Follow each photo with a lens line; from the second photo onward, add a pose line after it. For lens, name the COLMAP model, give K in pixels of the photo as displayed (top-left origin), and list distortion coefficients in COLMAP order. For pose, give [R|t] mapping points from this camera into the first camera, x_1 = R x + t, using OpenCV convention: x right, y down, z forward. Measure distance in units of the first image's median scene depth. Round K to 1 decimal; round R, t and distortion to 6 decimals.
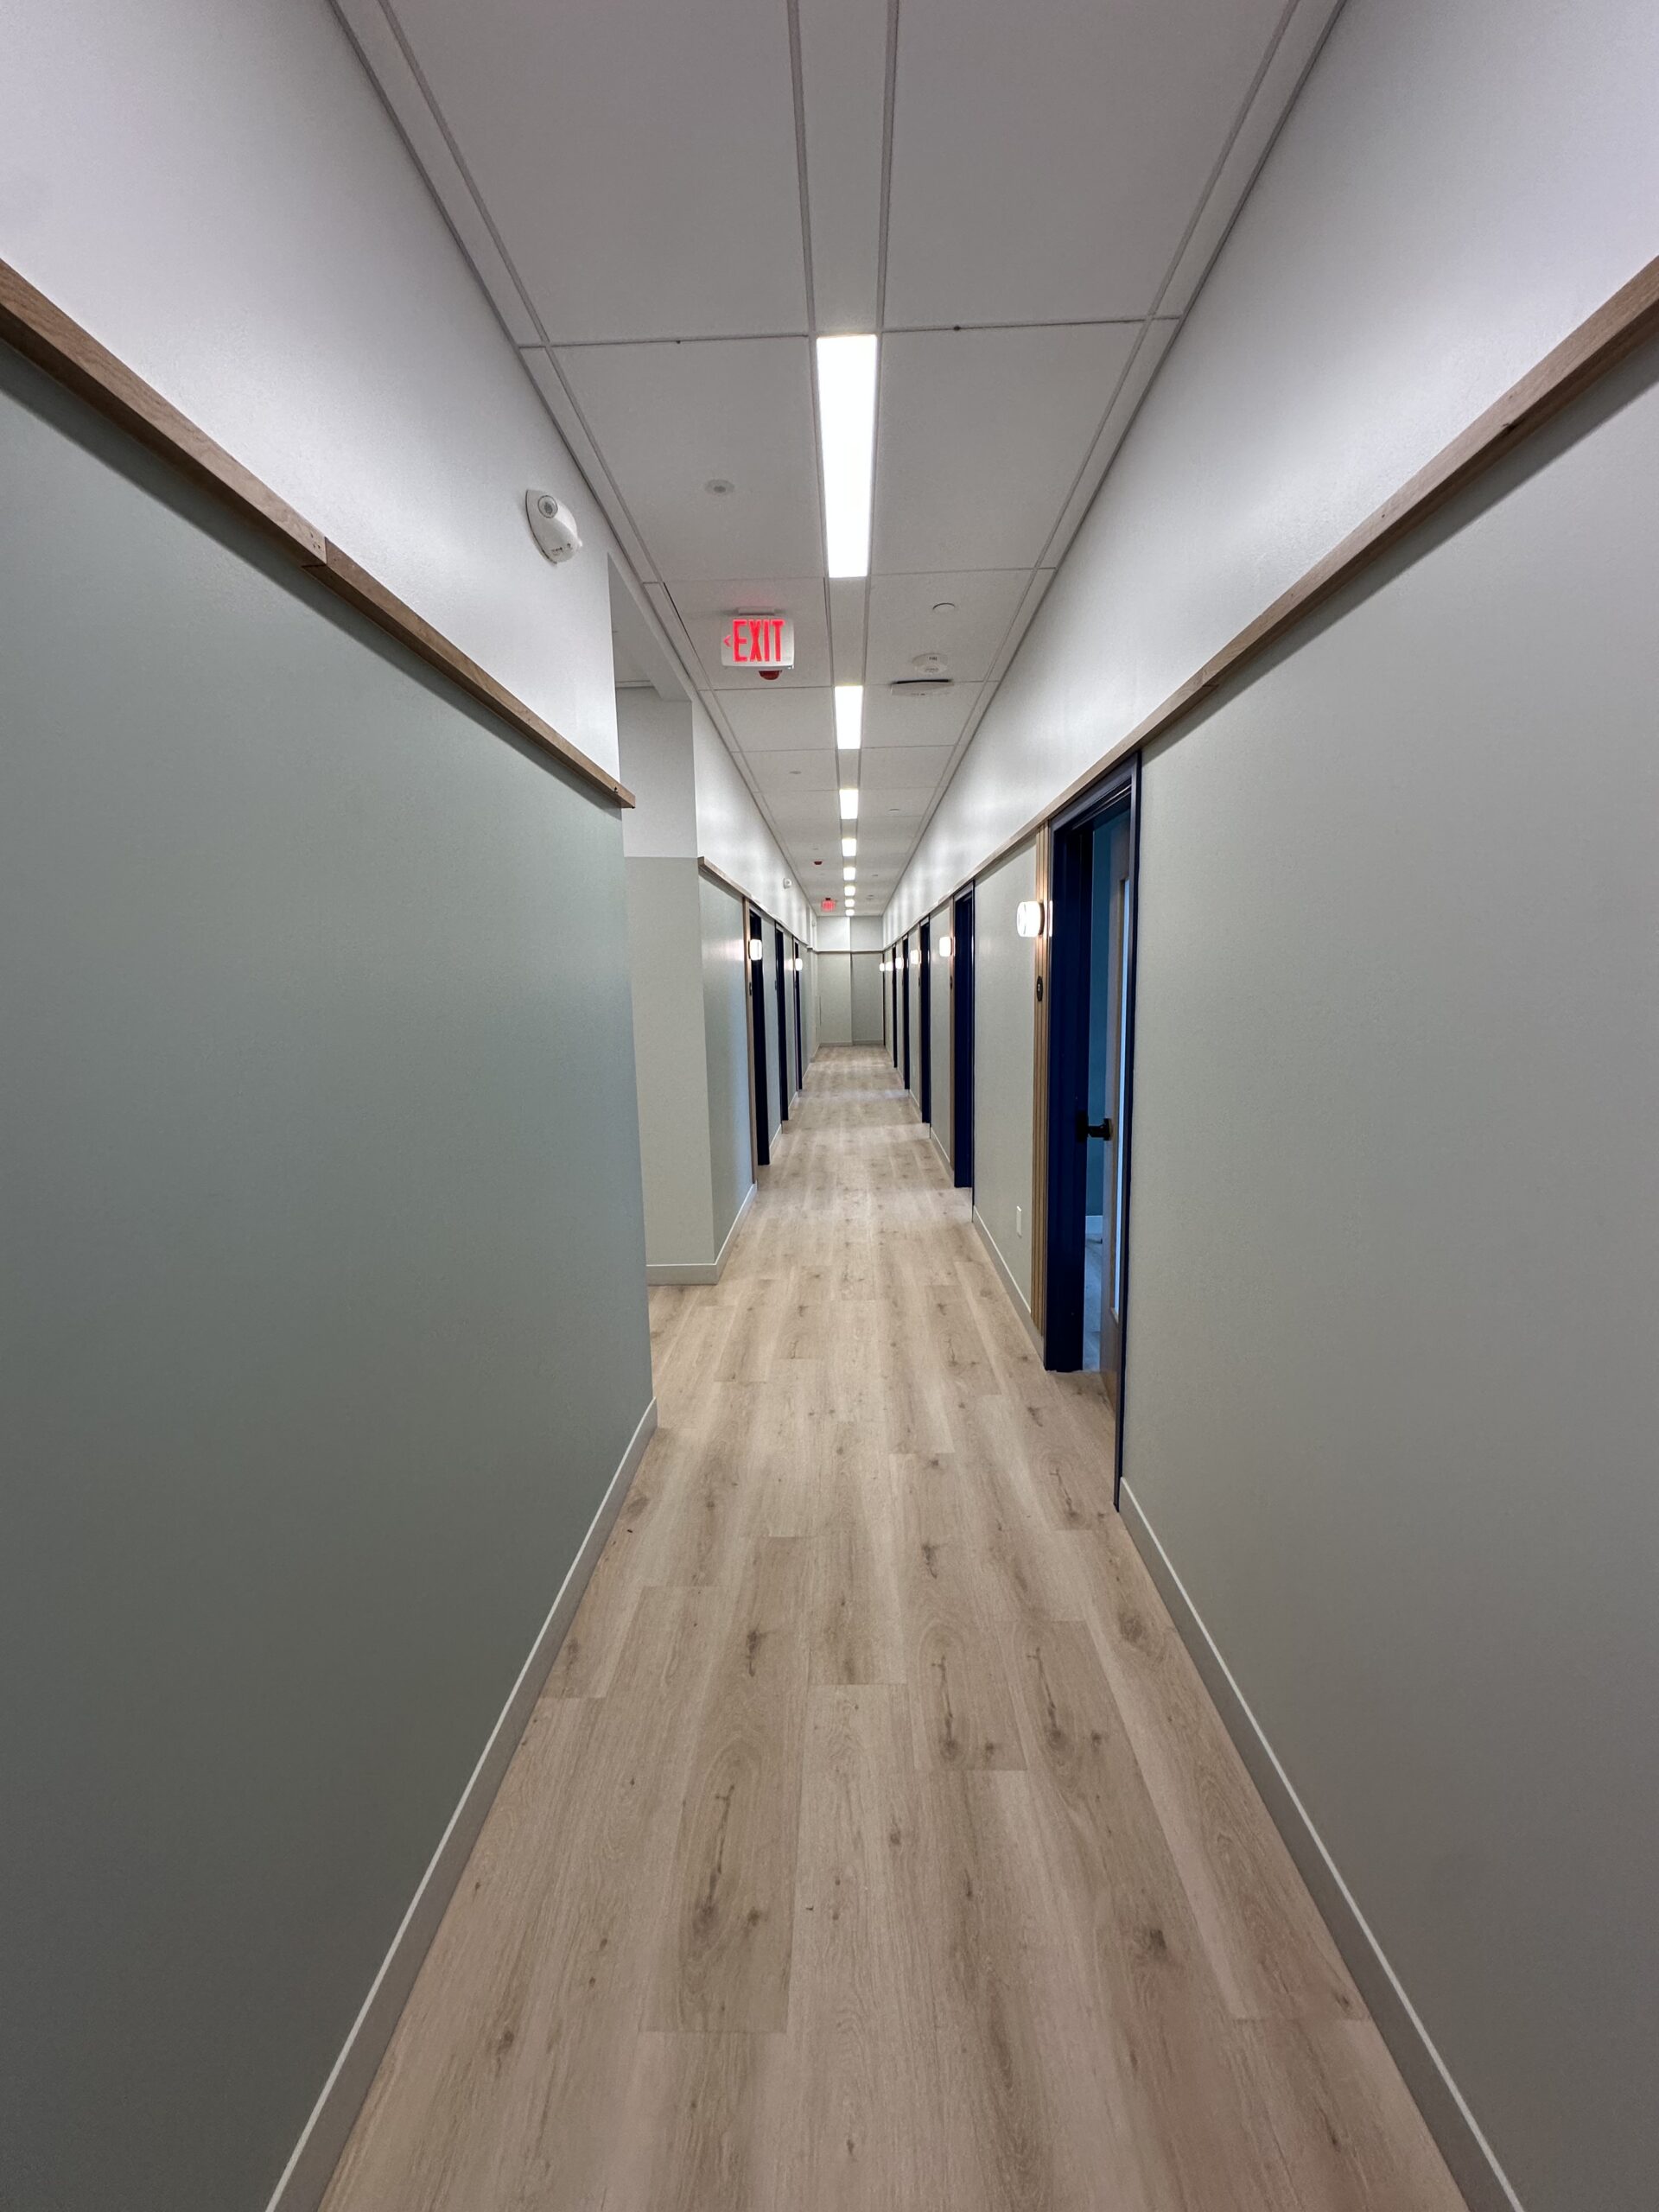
lens RADIAL K [[885.9, 0, 792.2], [0, 885.9, 1073.7], [0, 0, 1]] dist [0.077713, -0.000060]
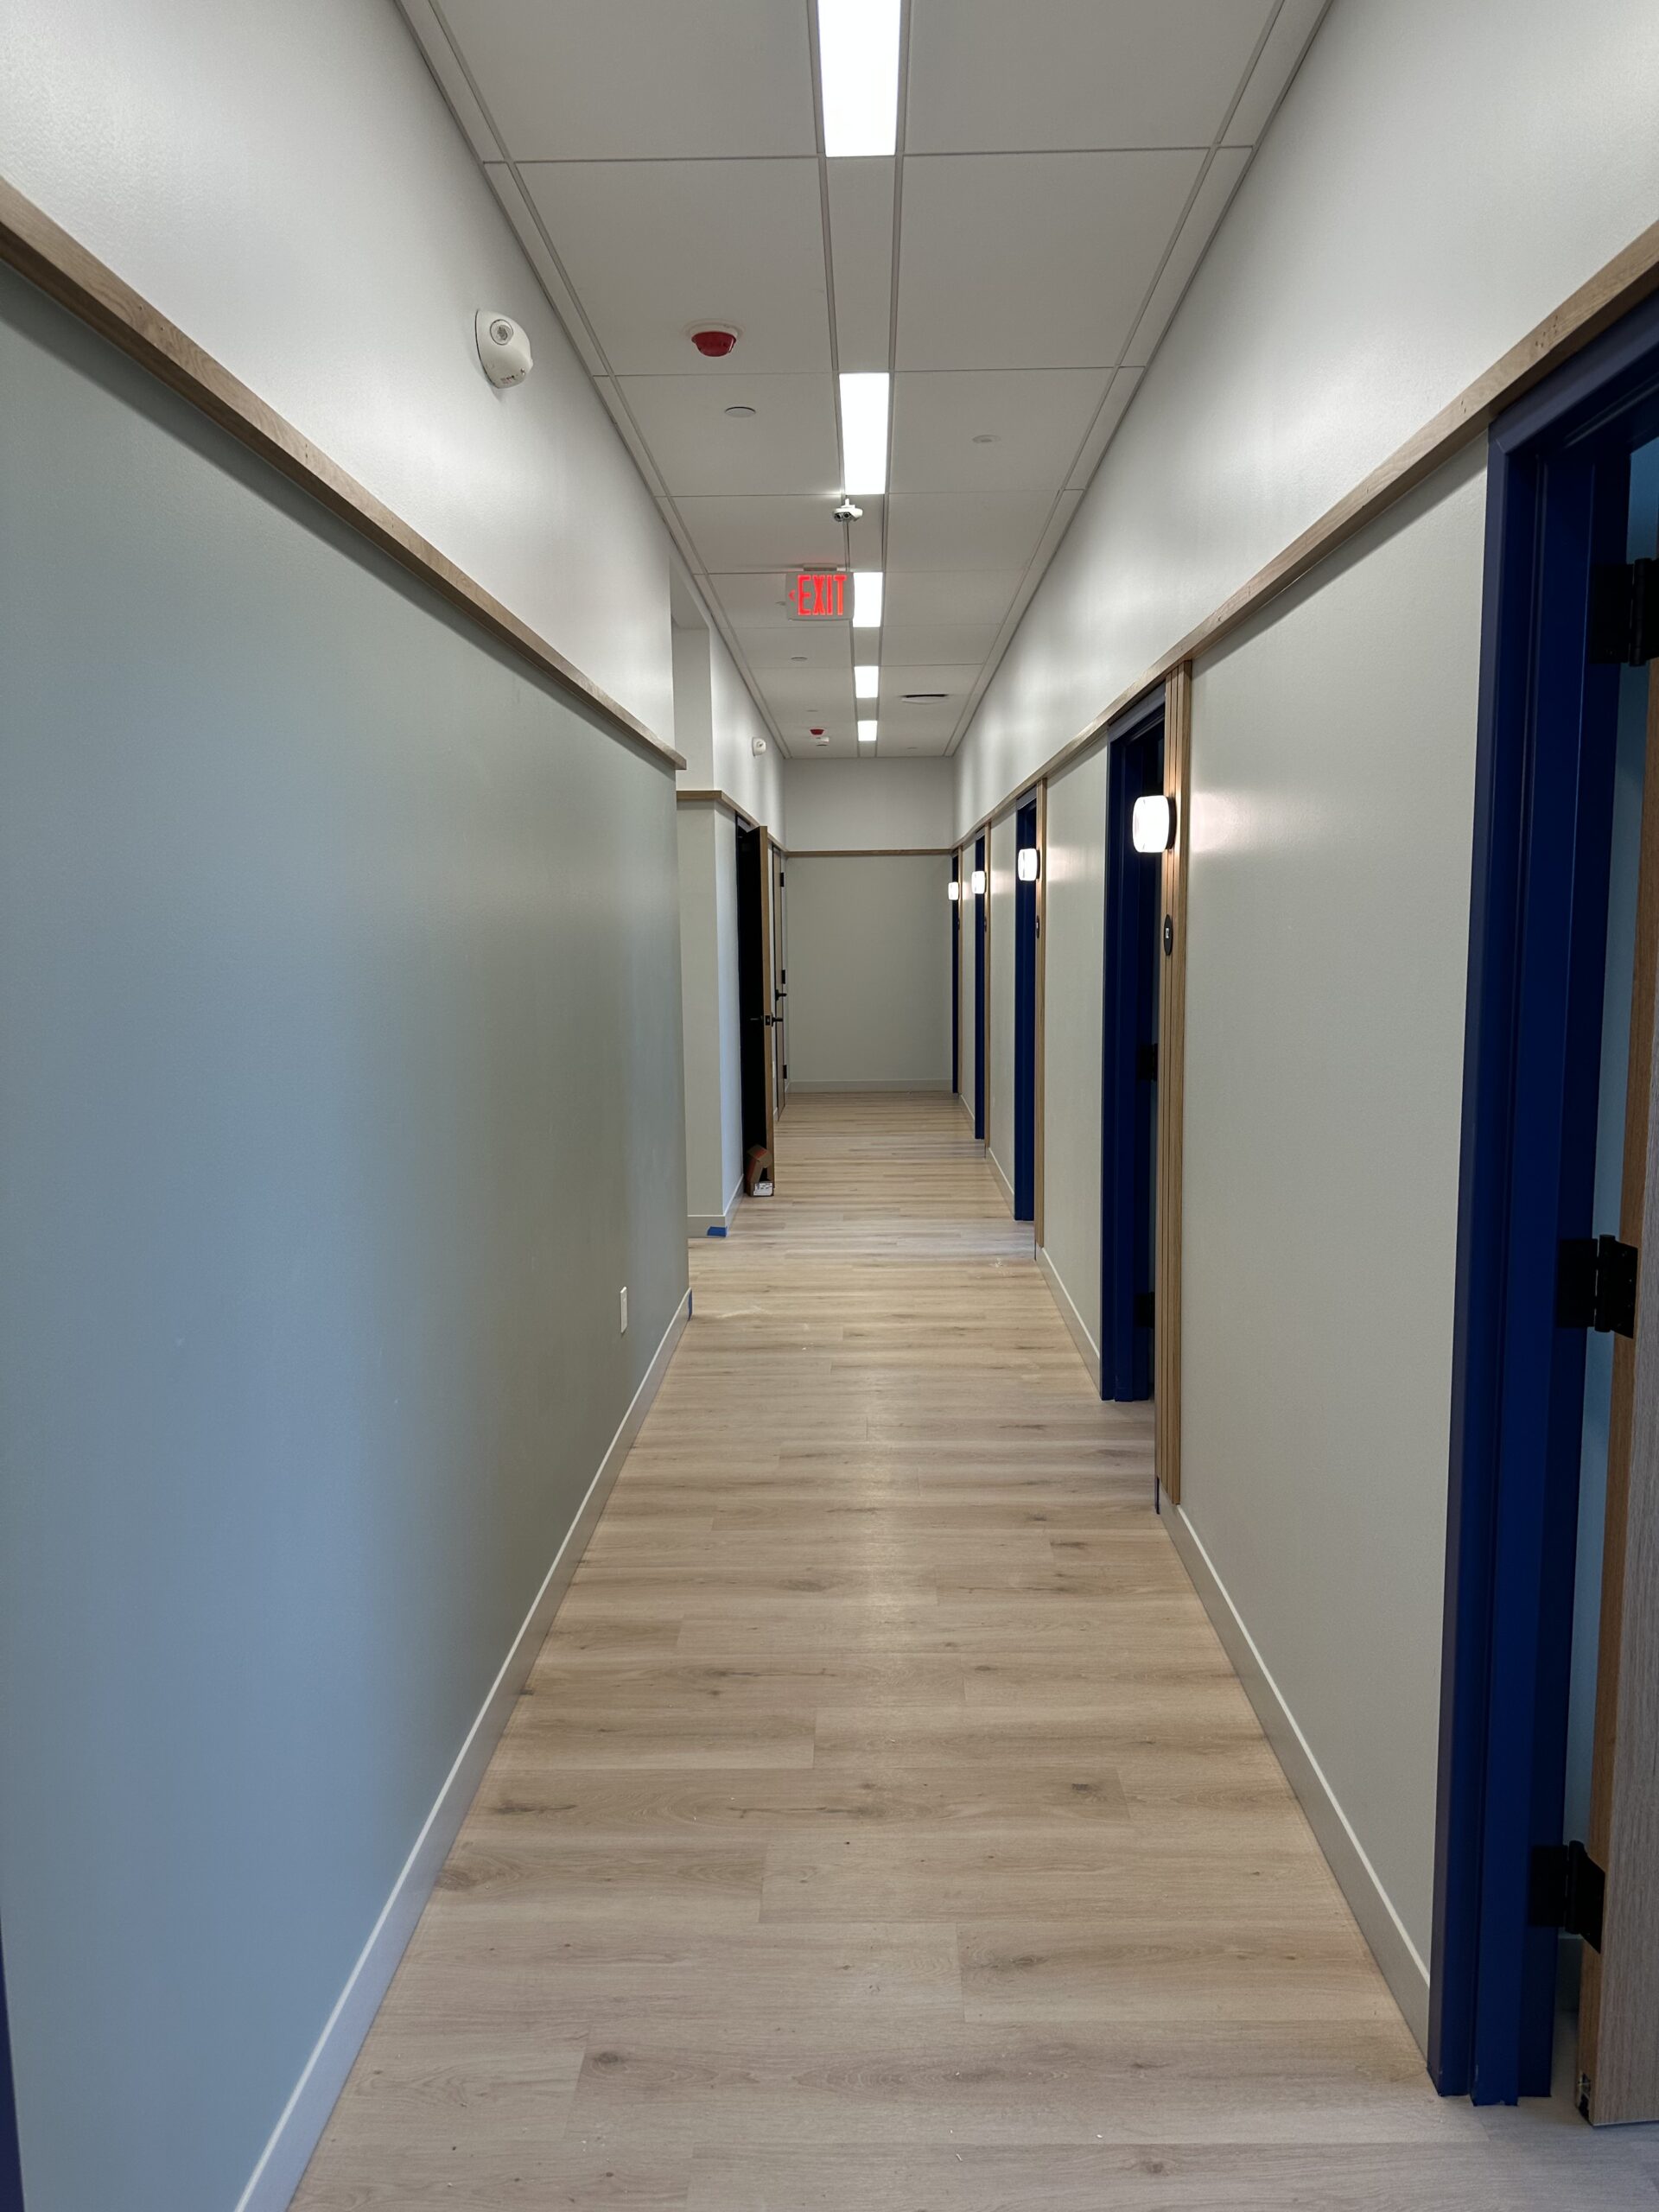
lens RADIAL K [[1569.5, 0, 829.5], [0, 1569.5, 1106.0], [0, 0, 1]] dist [0.047859, 0.000049]
pose [[0.999107, 0.004323, 0.042018, -0.043117], [-0.004945, 0.999880, 0.014700, 0.068889], [-0.041950, -0.014895, 0.999009, -0.655809]]
